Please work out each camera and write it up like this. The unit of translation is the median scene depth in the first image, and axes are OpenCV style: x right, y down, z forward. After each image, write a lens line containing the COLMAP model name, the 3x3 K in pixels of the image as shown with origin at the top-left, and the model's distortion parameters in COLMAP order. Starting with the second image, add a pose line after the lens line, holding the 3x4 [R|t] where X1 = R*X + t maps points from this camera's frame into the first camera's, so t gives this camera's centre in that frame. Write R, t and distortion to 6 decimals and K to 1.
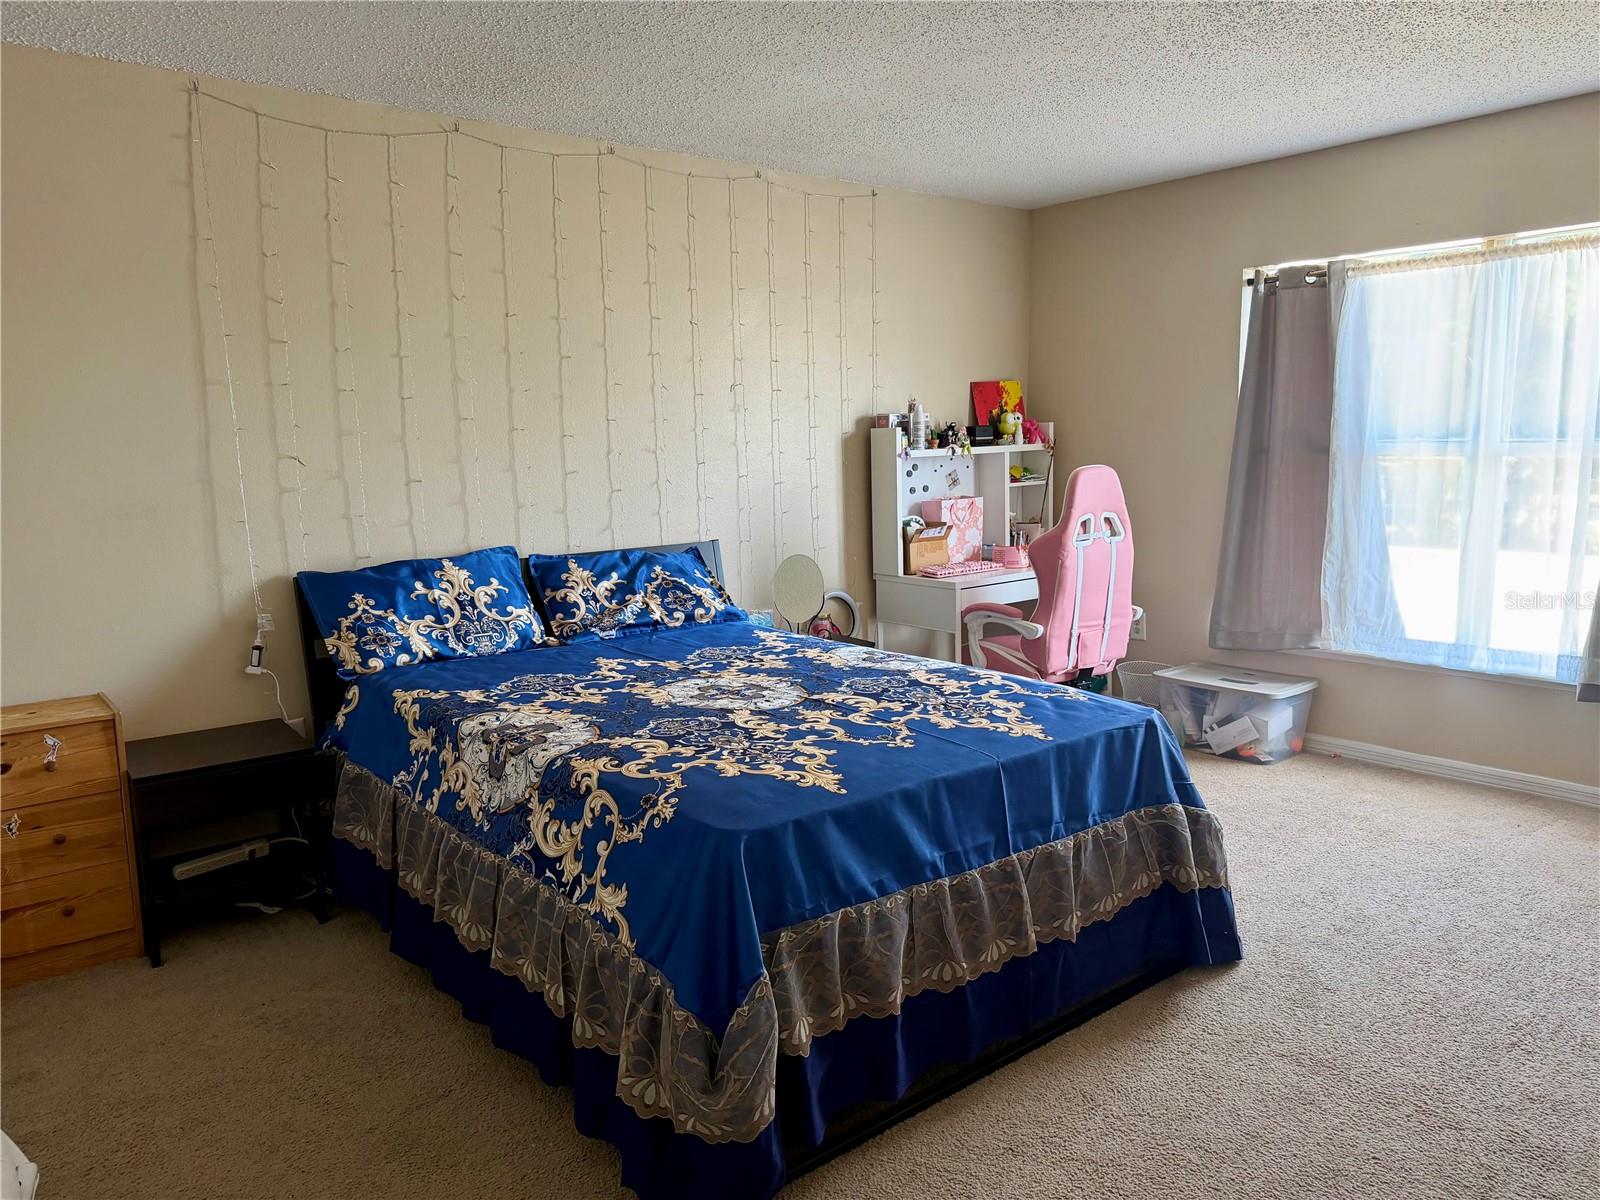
lens RADIAL K [[1120.5, 0, 797.5], [0, 1120.5, 601.1], [0, 0, 1]] dist [0.020863, -0.039444]
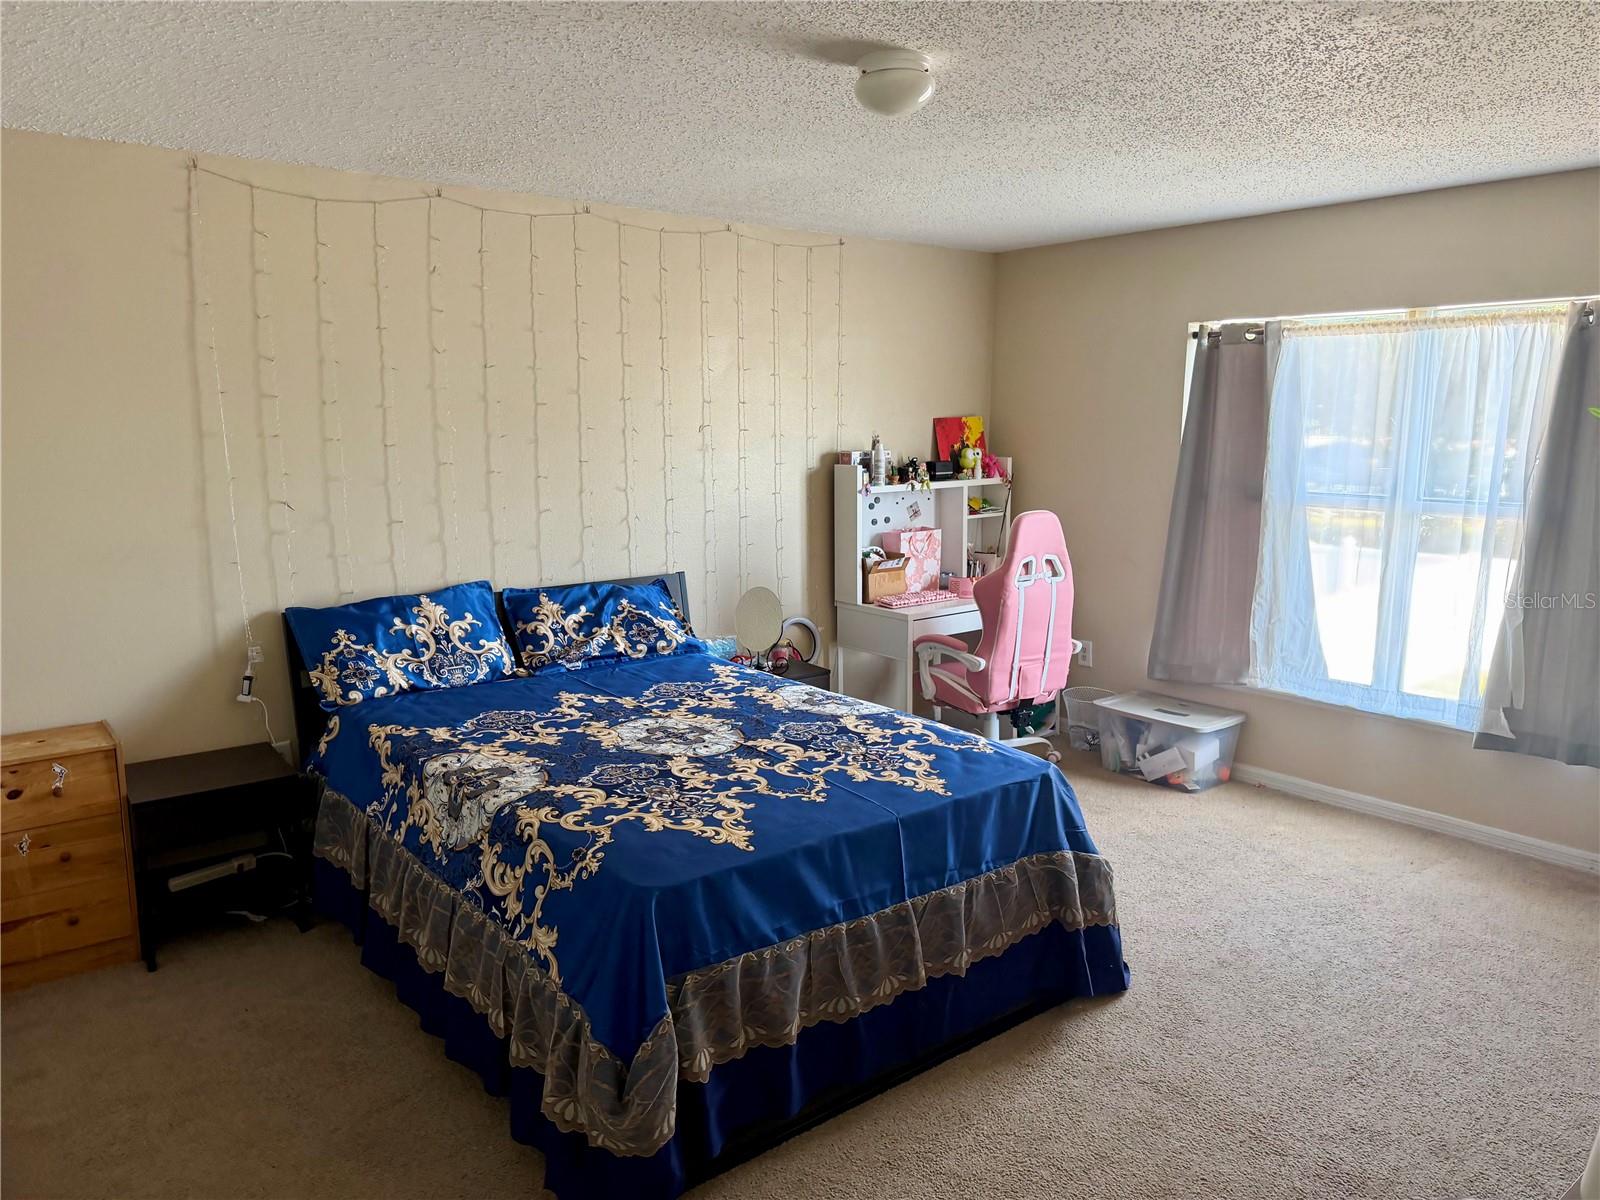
lens RADIAL K [[1120.5, 0, 800.6], [0, 1120.5, 602.0], [0, 0, 1]] dist [0.020863, -0.039444]
pose [[0.999750, 0.022006, -0.003923, 0.060734], [-0.021906, 0.999474, 0.023908, -0.073174], [0.004447, -0.023816, 0.999706, -0.089670]]
